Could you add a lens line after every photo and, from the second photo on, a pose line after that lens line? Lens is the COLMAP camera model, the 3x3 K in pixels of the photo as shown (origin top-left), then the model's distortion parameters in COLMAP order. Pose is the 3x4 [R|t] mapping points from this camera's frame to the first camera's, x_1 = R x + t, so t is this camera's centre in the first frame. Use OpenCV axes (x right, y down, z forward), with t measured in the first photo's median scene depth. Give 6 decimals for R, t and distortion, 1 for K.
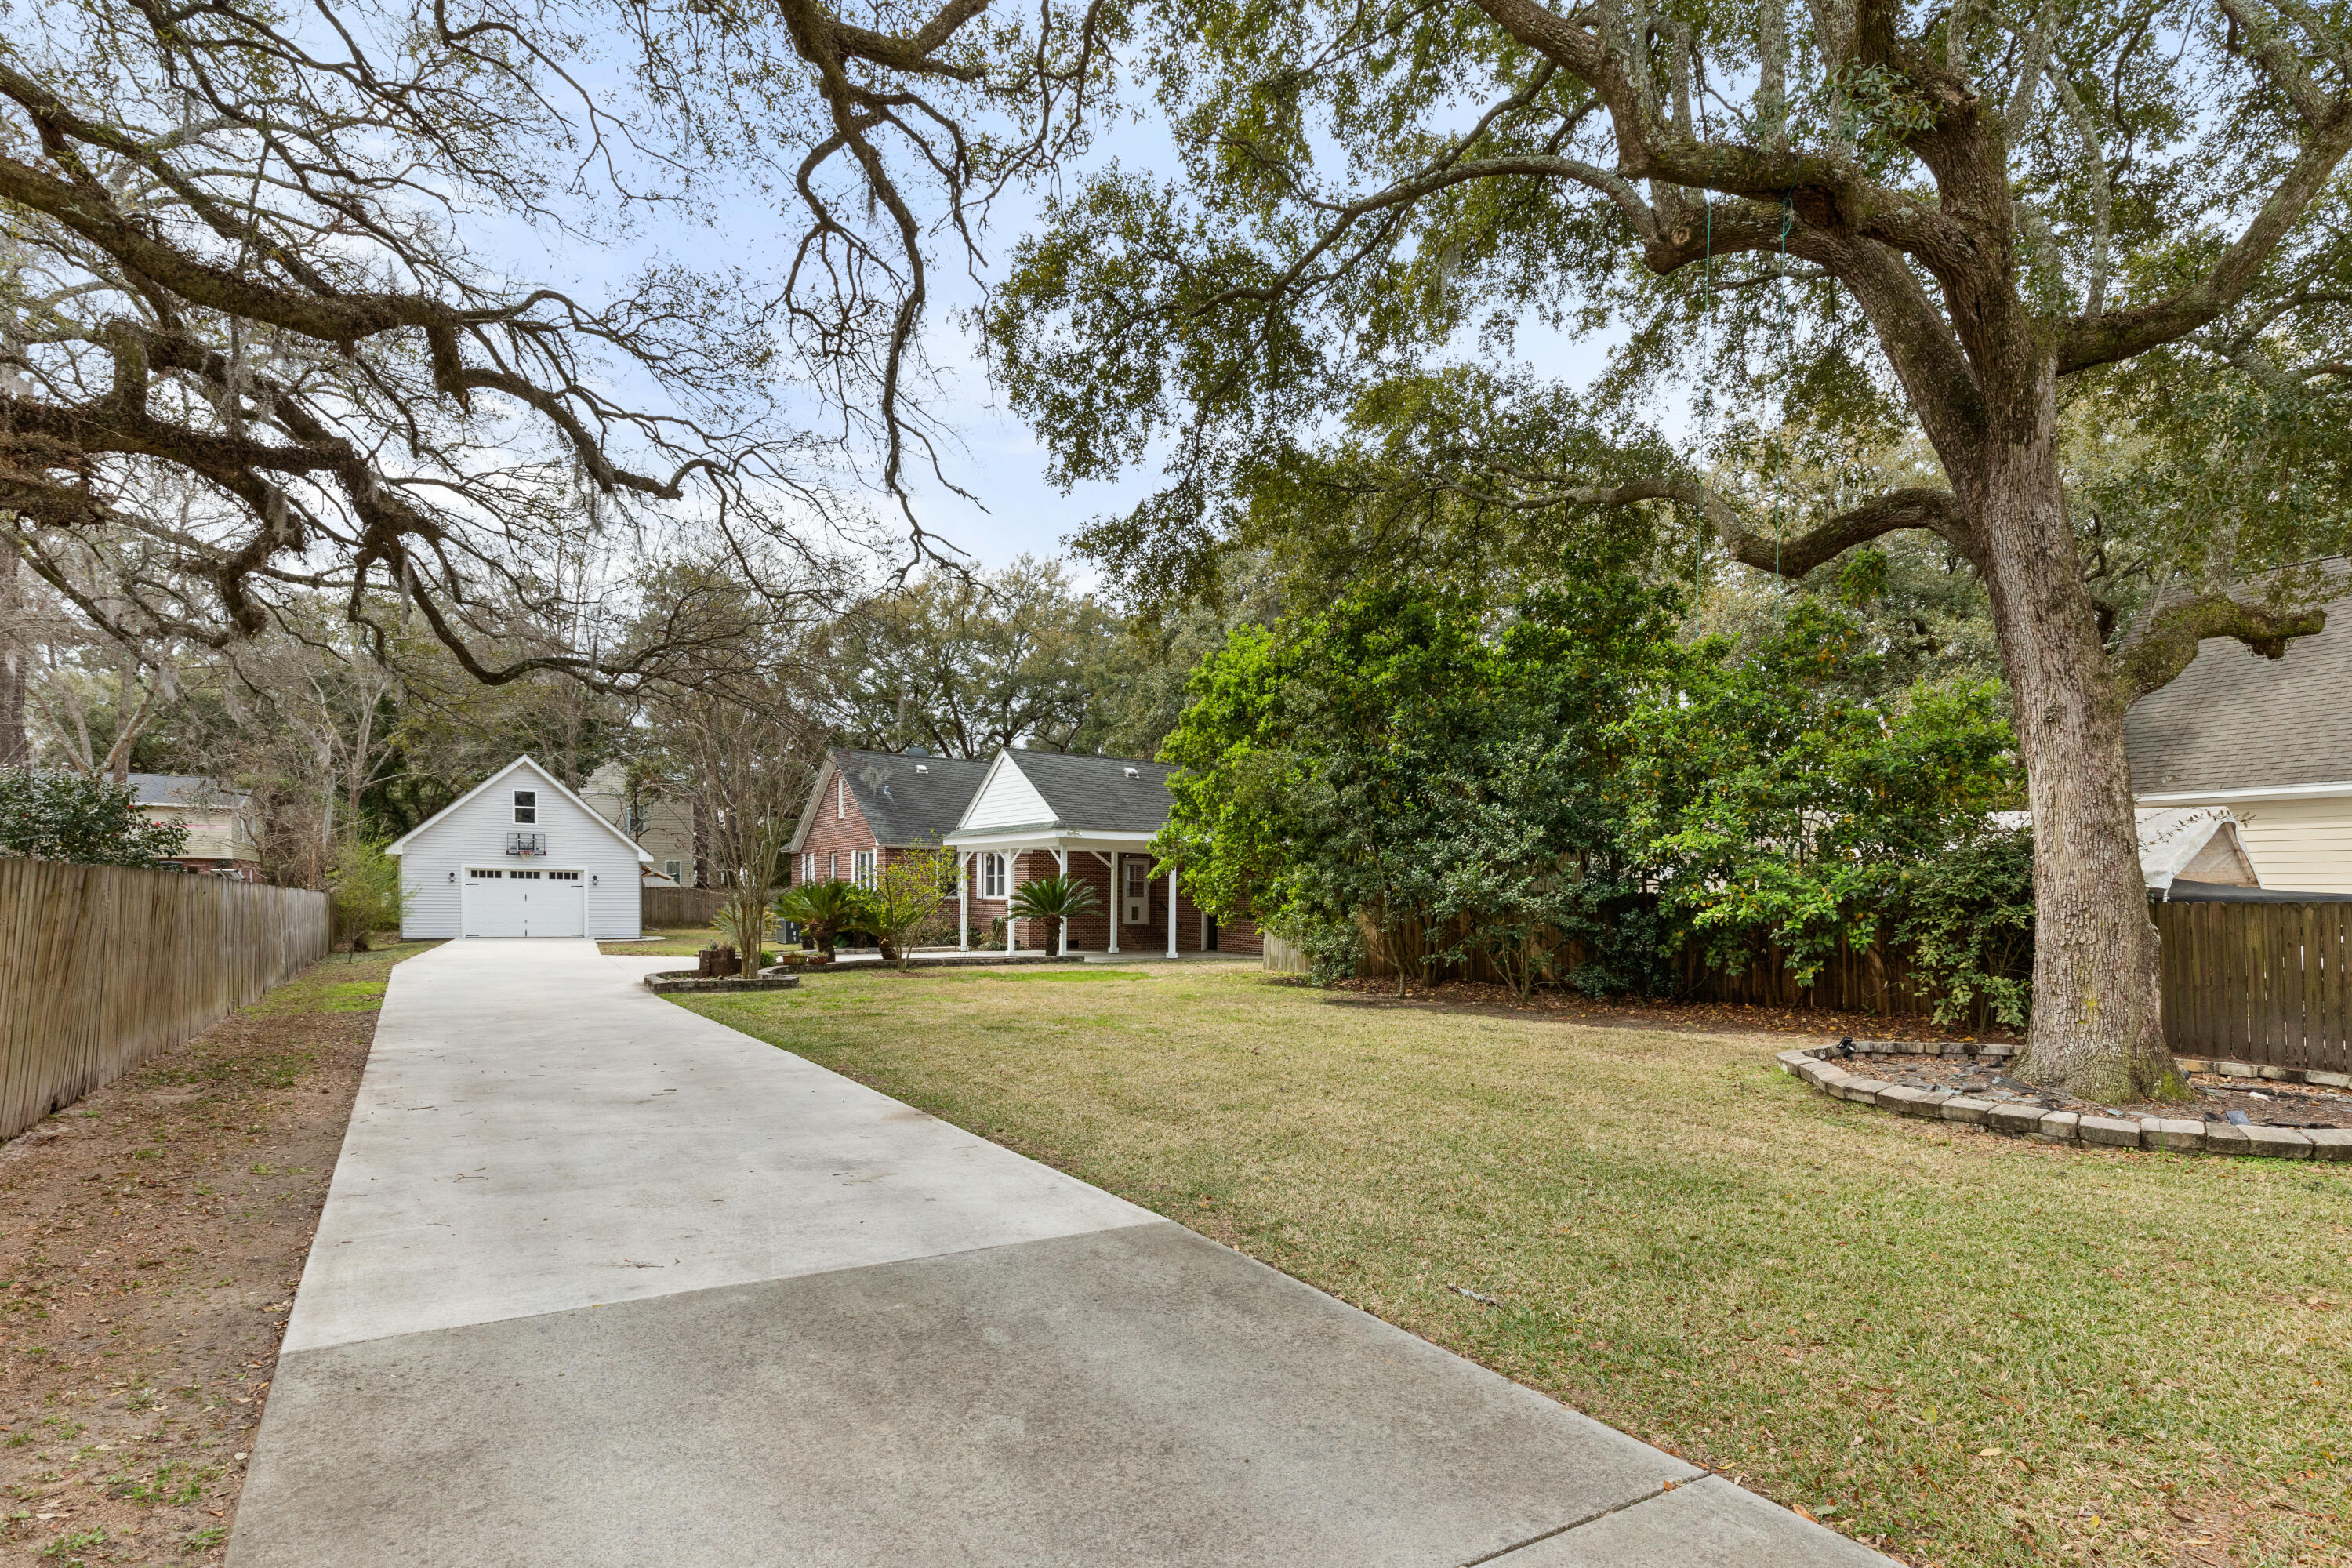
lens RADIAL K [[1241.6, 0, 1199.0], [0, 1241.6, 911.0], [0, 0, 1]] dist [-0.002127, -0.001690]
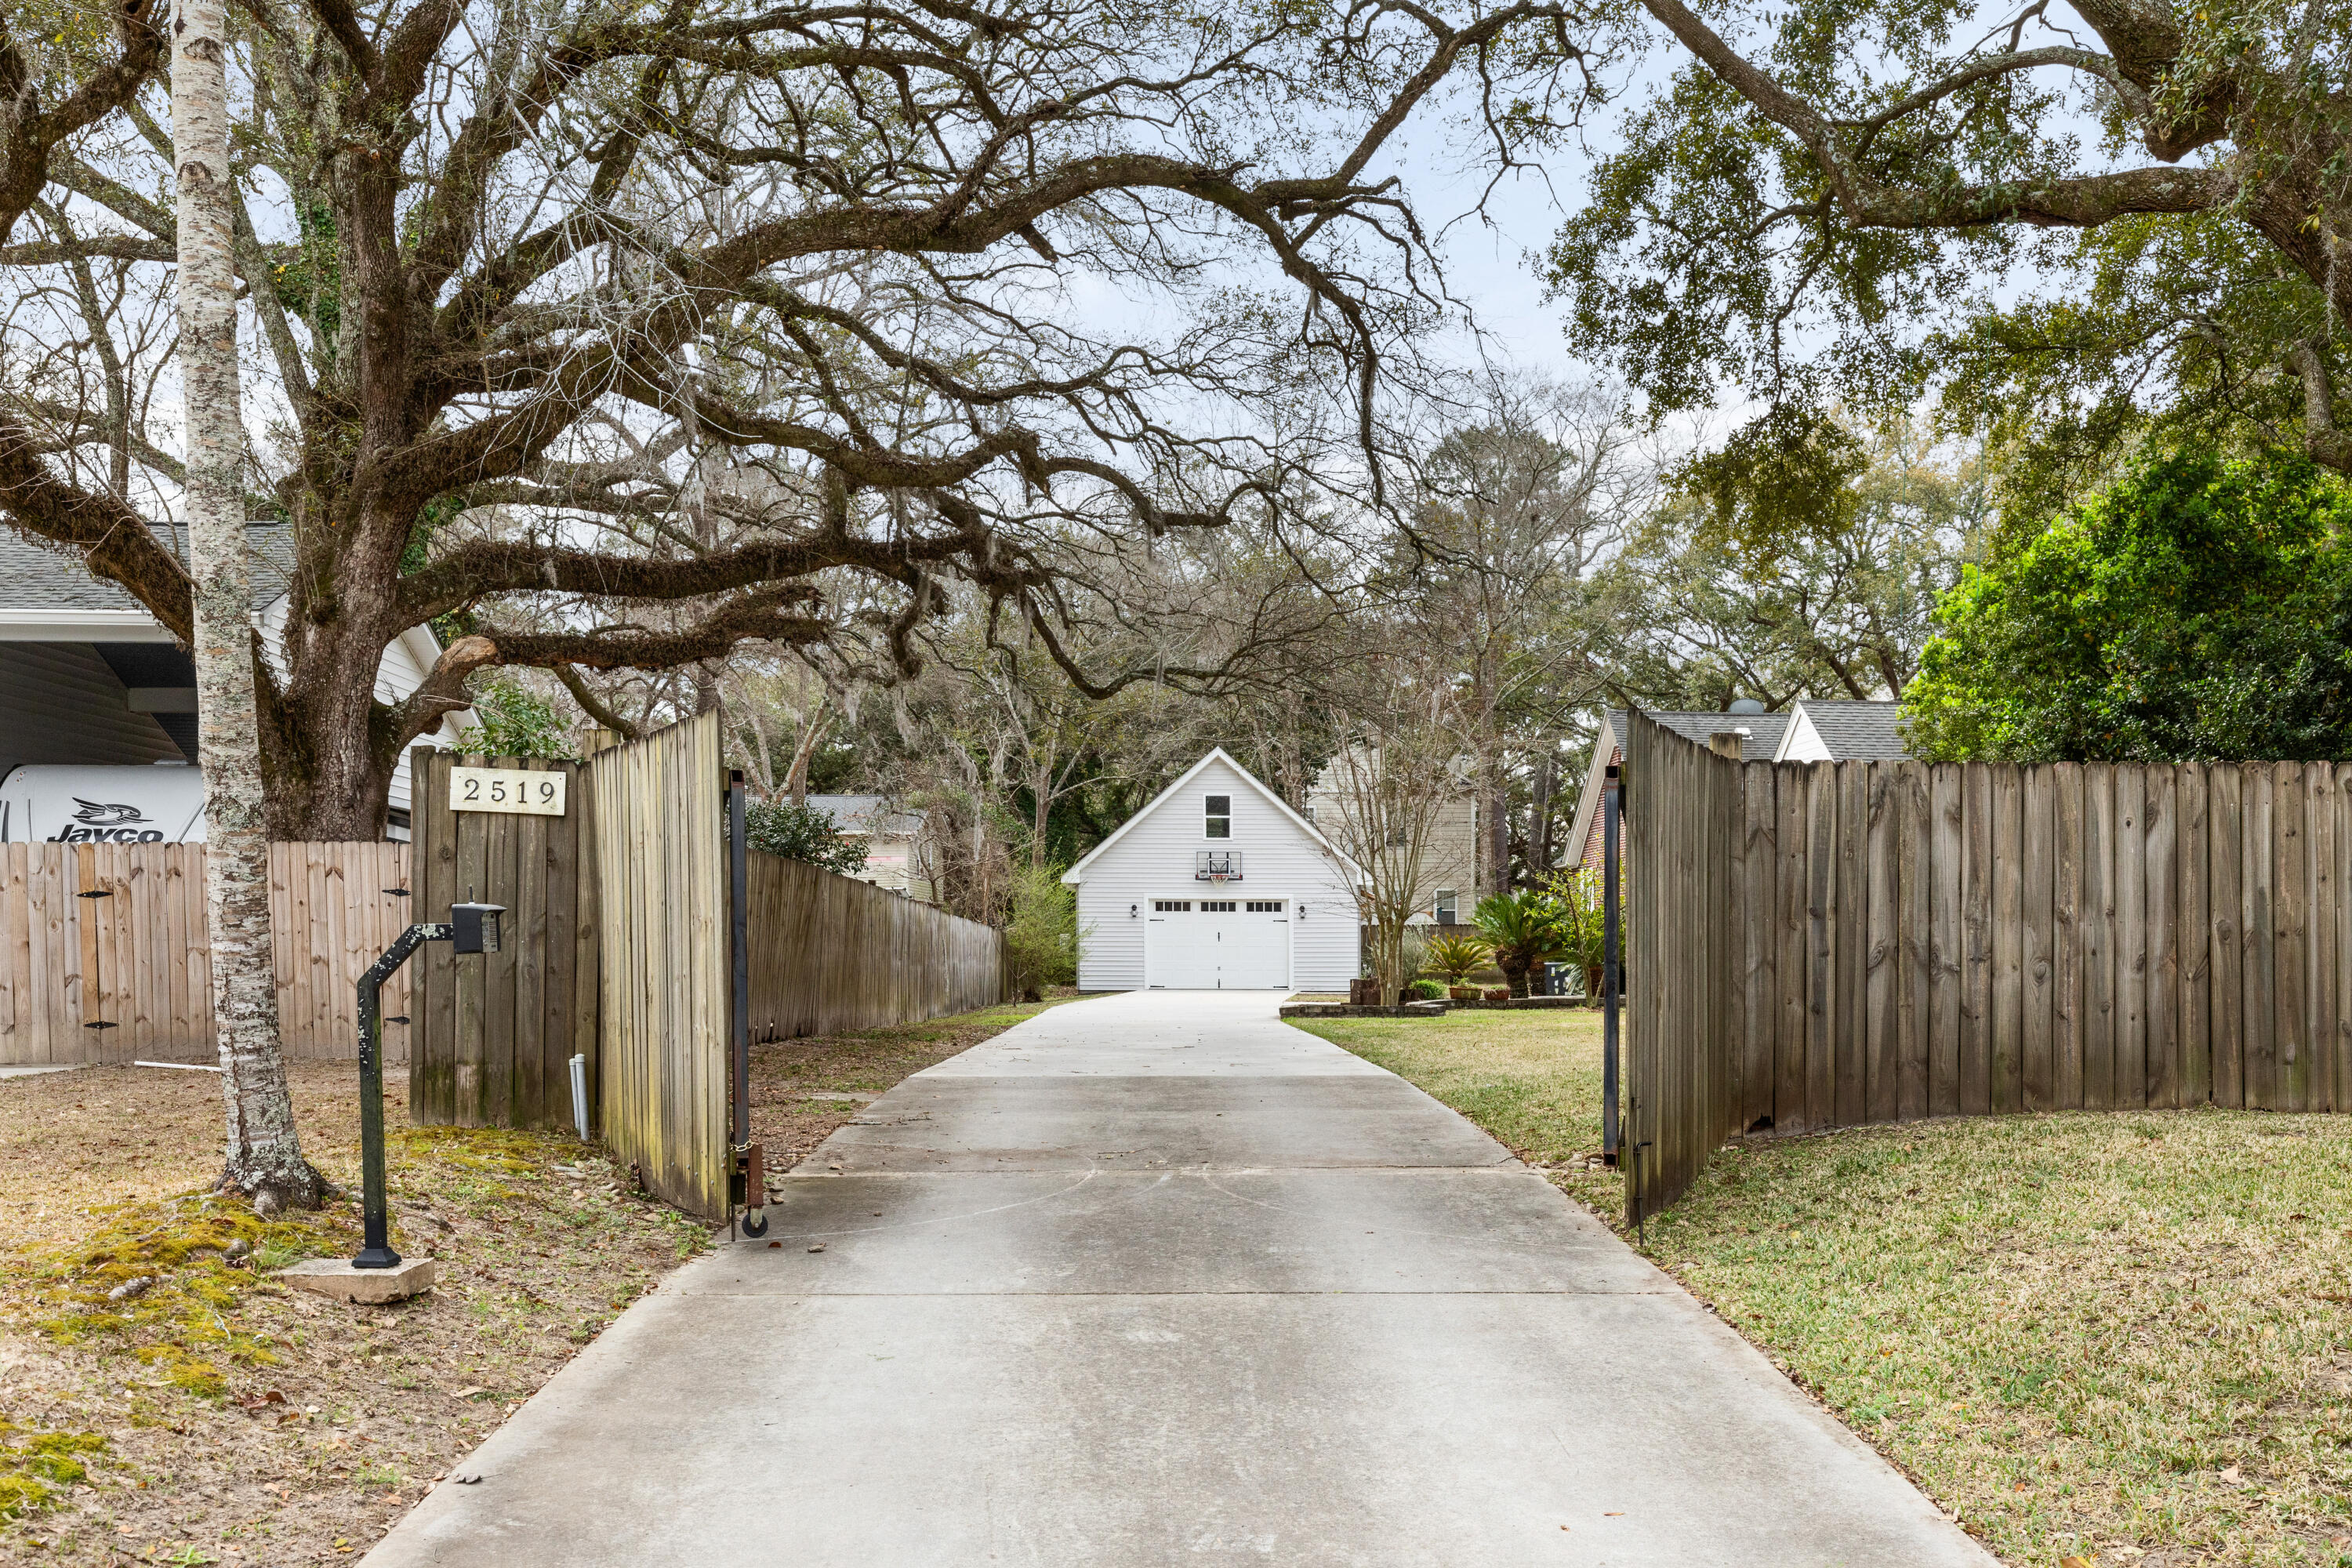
lens RADIAL K [[2379.2, 0, 1179.3], [0, 2379.2, 792.1], [0, 0, 1]] dist [0.007983, 0.000000]
pose [[0.851340, -0.048969, -0.522325, 0.204798], [0.005360, 0.996394, -0.084677, 0.025174], [0.524588, 0.069289, 0.848532, -0.254198]]
